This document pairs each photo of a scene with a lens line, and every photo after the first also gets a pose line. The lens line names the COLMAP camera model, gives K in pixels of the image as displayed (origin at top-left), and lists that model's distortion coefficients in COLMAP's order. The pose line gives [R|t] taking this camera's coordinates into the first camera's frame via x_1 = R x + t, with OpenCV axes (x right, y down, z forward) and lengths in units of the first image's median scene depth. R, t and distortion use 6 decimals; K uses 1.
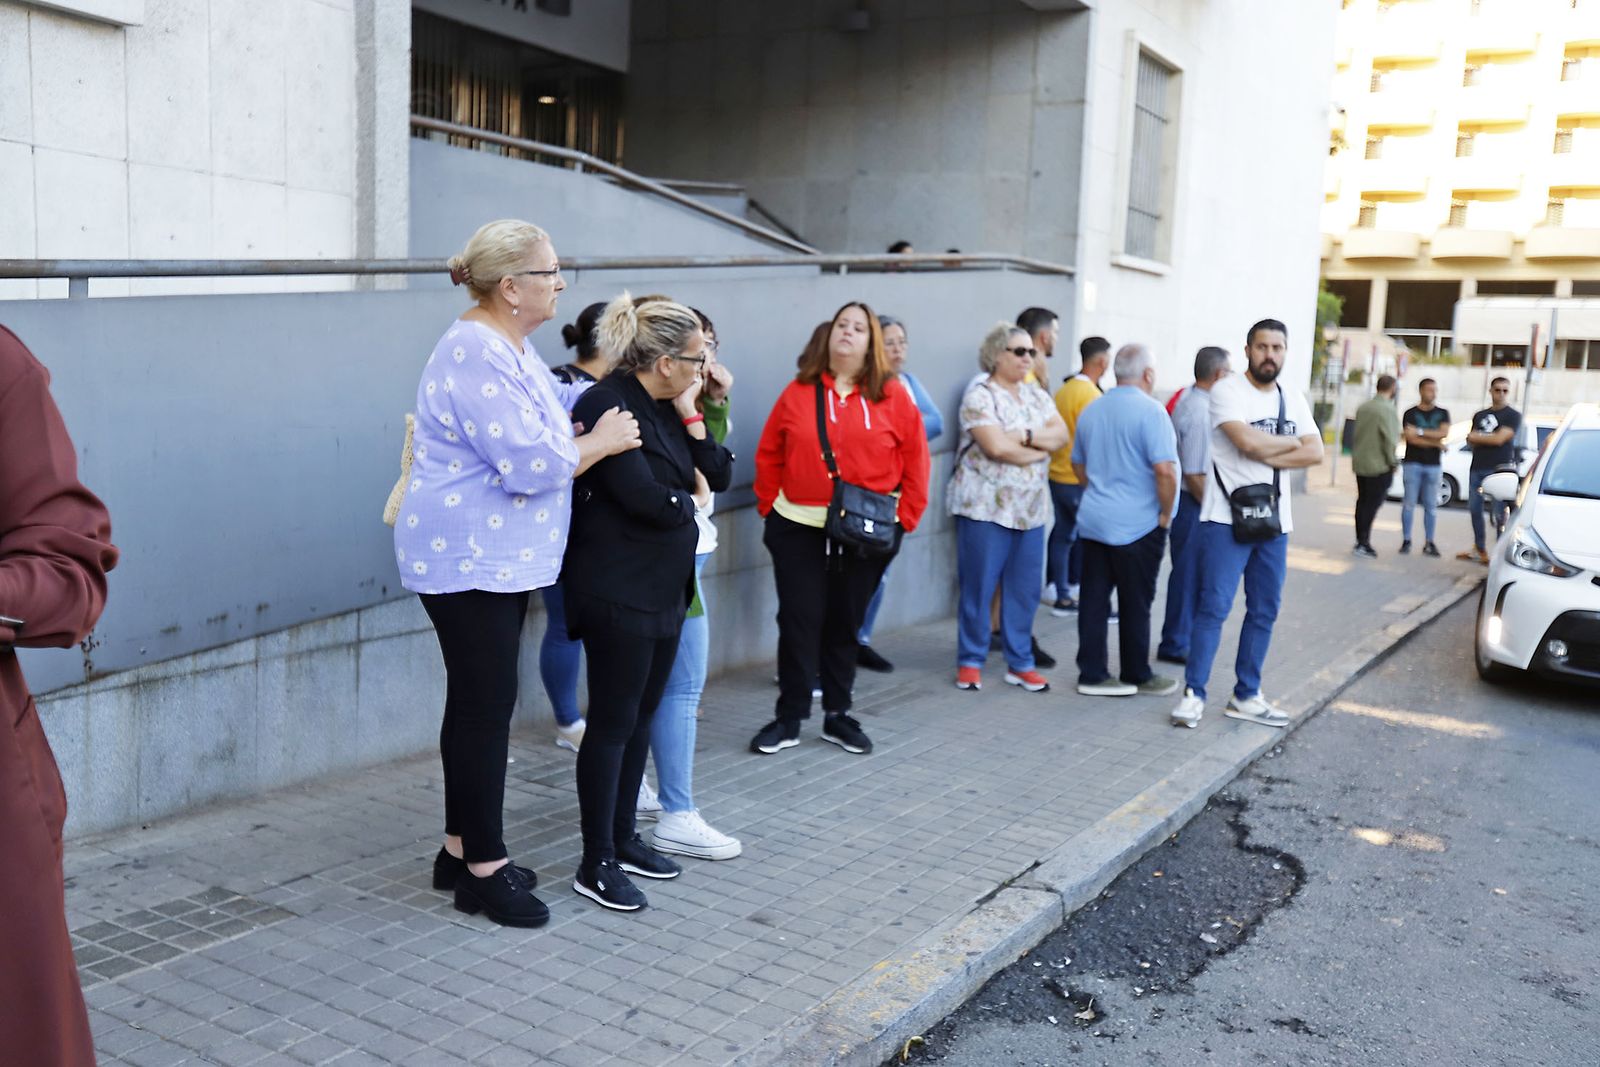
lens RADIAL K [[1501.1, 0, 793.0], [0, 1501.1, 538.1], [0, 0, 1]] dist [-0.033265, 0.128041]
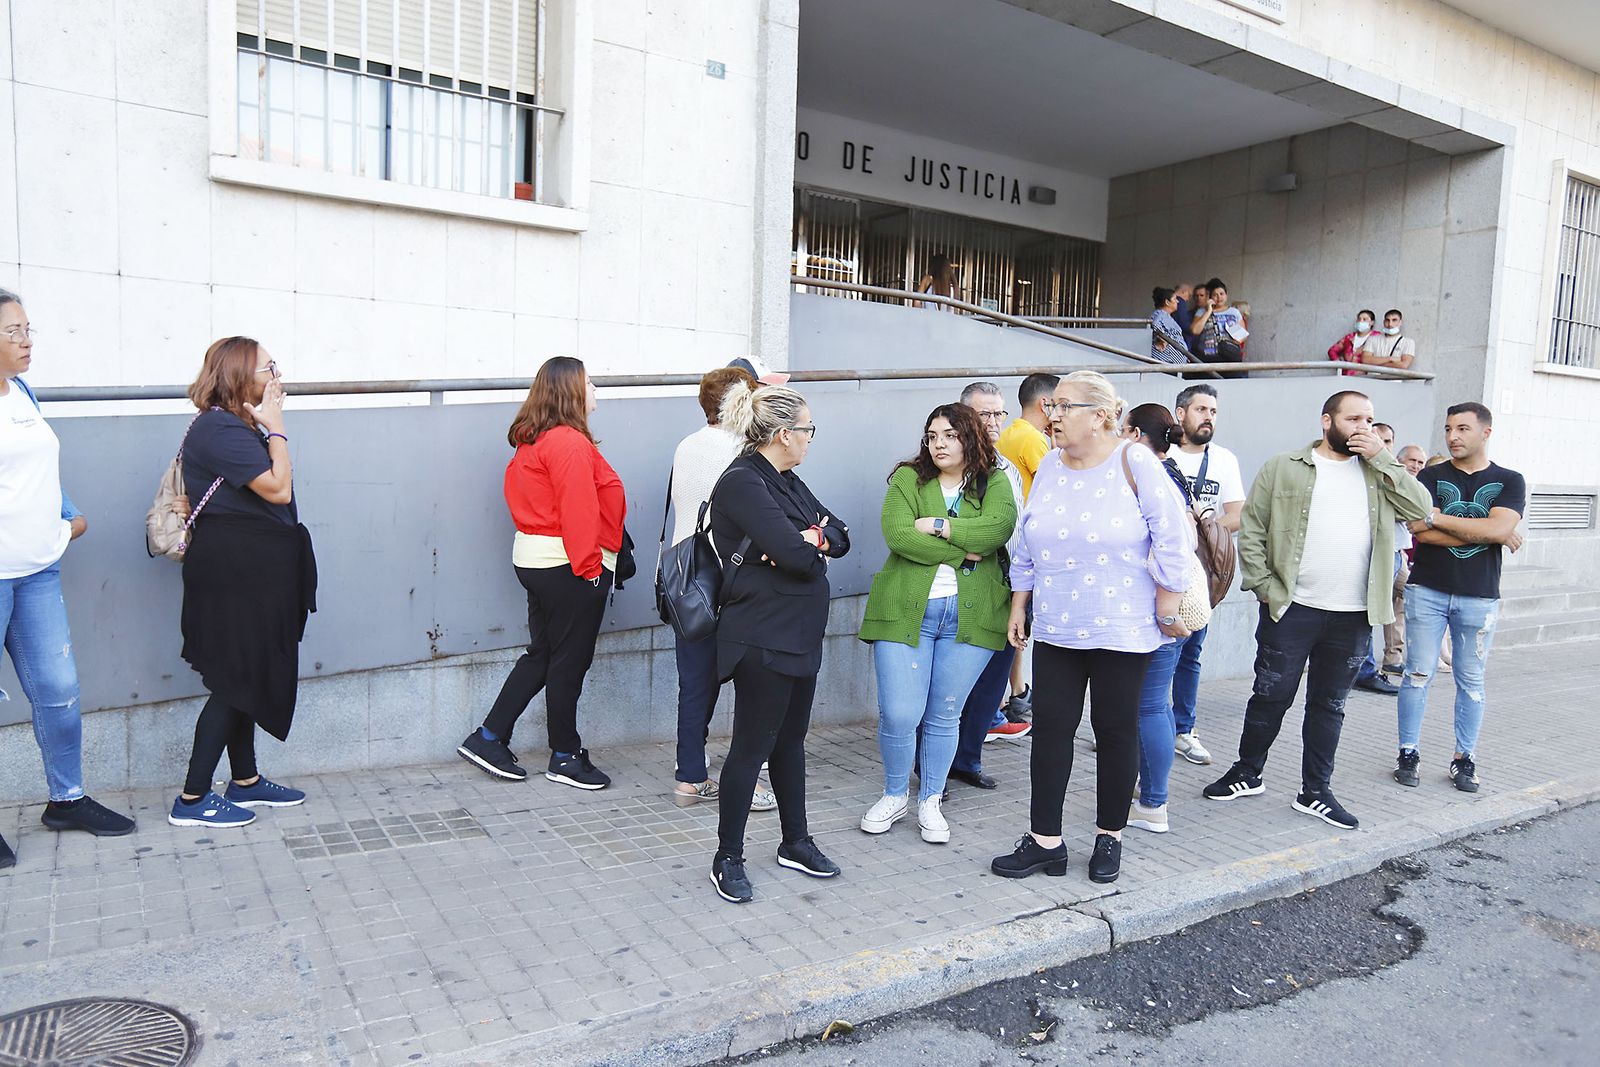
lens RADIAL K [[1101.5, 0, 801.1], [0, 1101.5, 537.0], [0, 0, 1]] dist [-0.053936, 0.067965]
pose [[0.893424, 0.024314, -0.448557, 0.271002], [-0.049513, 0.997780, -0.044533, 0.003314], [0.446478, 0.061997, 0.892644, 0.143692]]
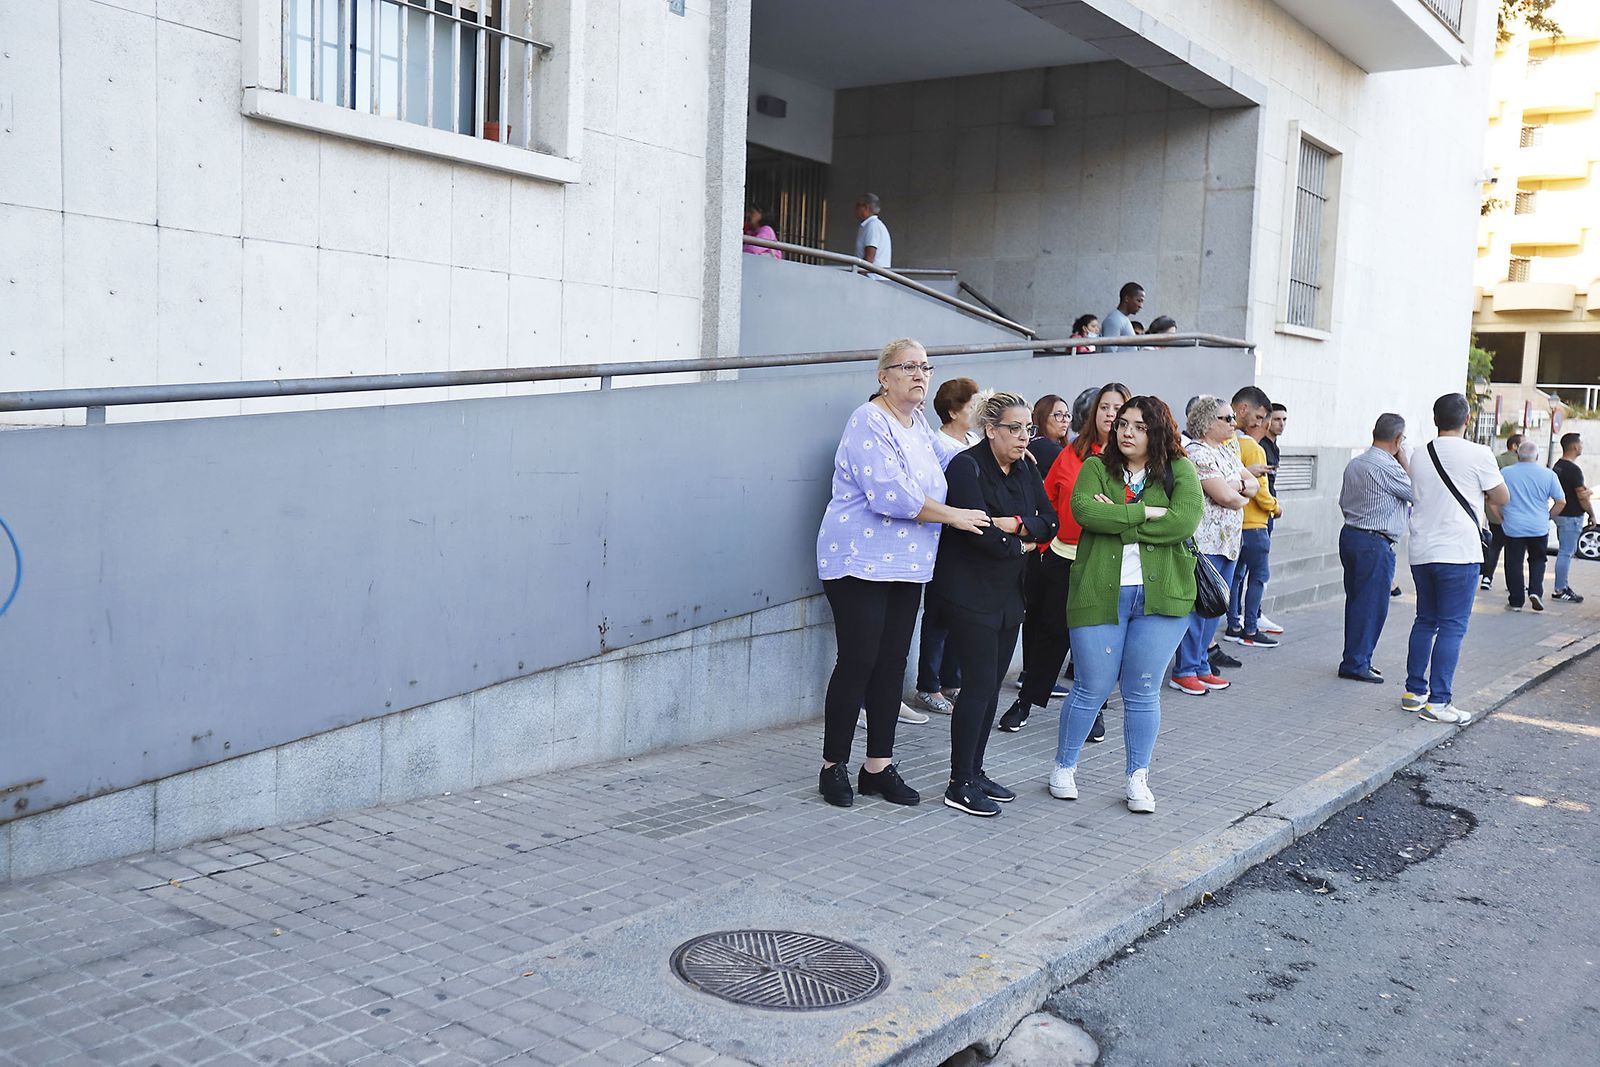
lens RADIAL K [[1501.1, 0, 793.0], [0, 1501.1, 538.1], [0, 0, 1]] dist [-0.033265, 0.128041]
pose [[0.996297, 0.004765, -0.085850, -0.129879], [-0.007850, 0.999334, -0.035637, 0.026858], [0.085623, 0.036179, 0.995671, -0.333637]]
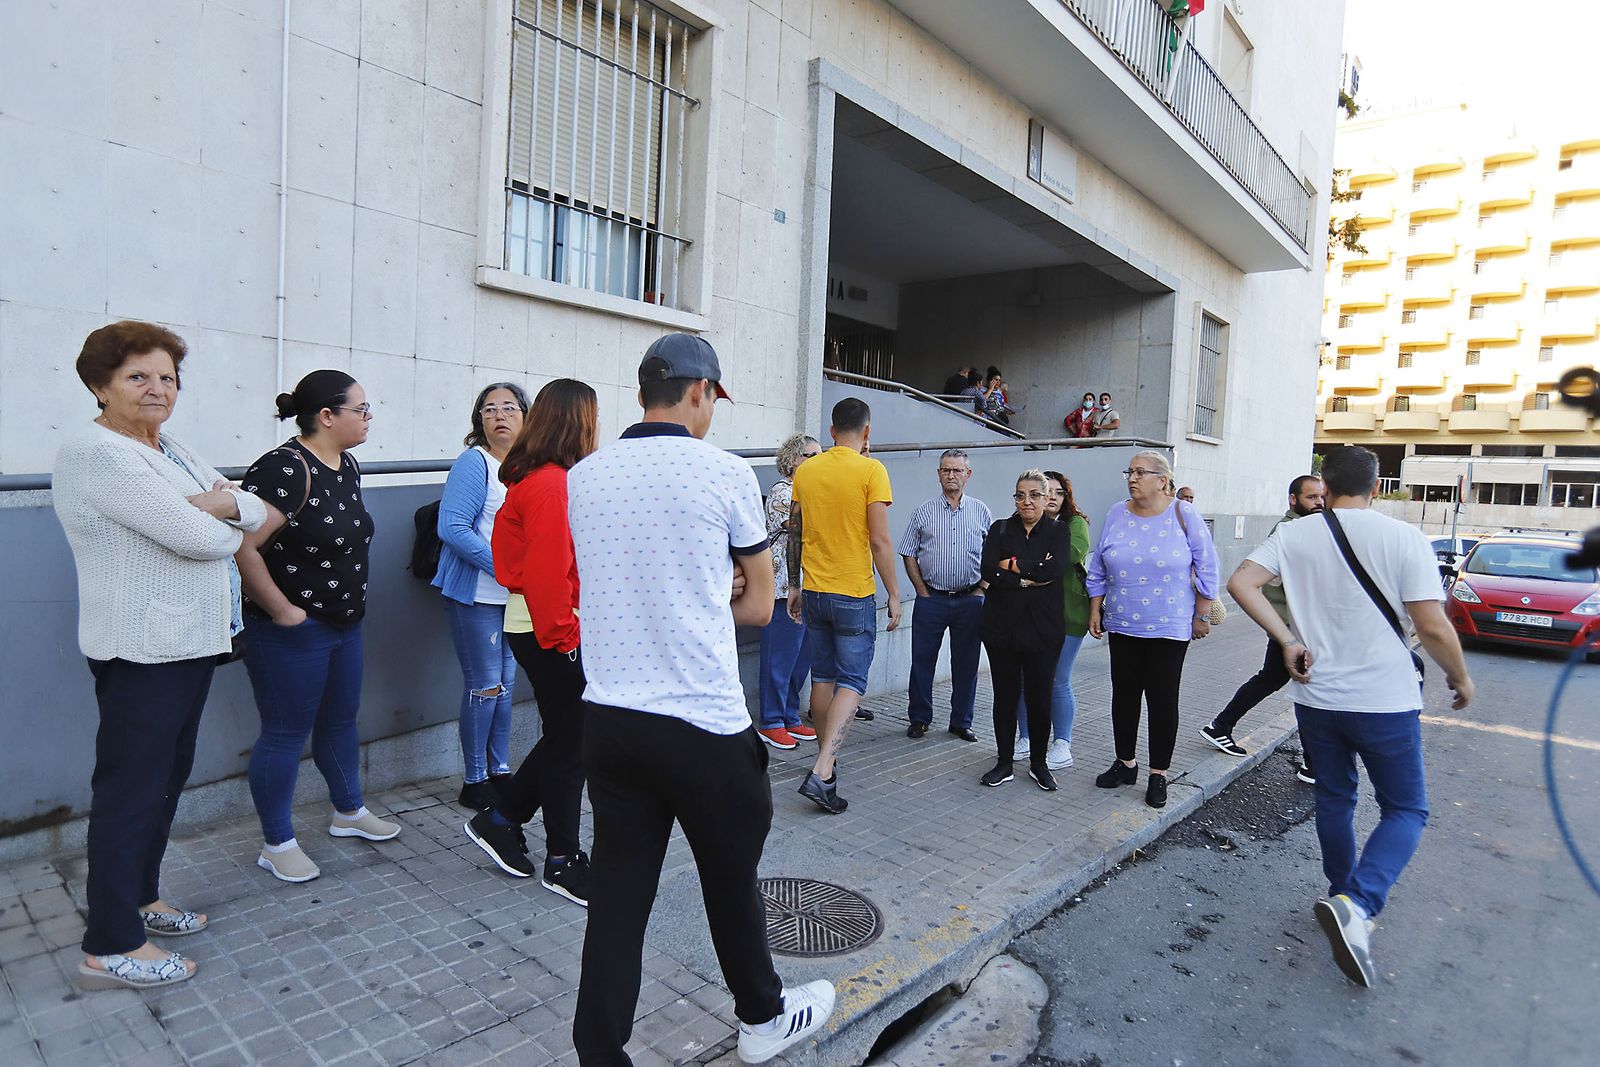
lens RADIAL K [[916.4, 0, 796.8], [0, 916.4, 537.6], [0, 0, 1]] dist [-0.070421, 0.049345]
pose [[0.984087, 0.015374, -0.177020, -0.101158], [-0.027247, 0.997524, -0.064837, 0.011207], [0.175585, 0.068629, 0.982069, -0.170278]]
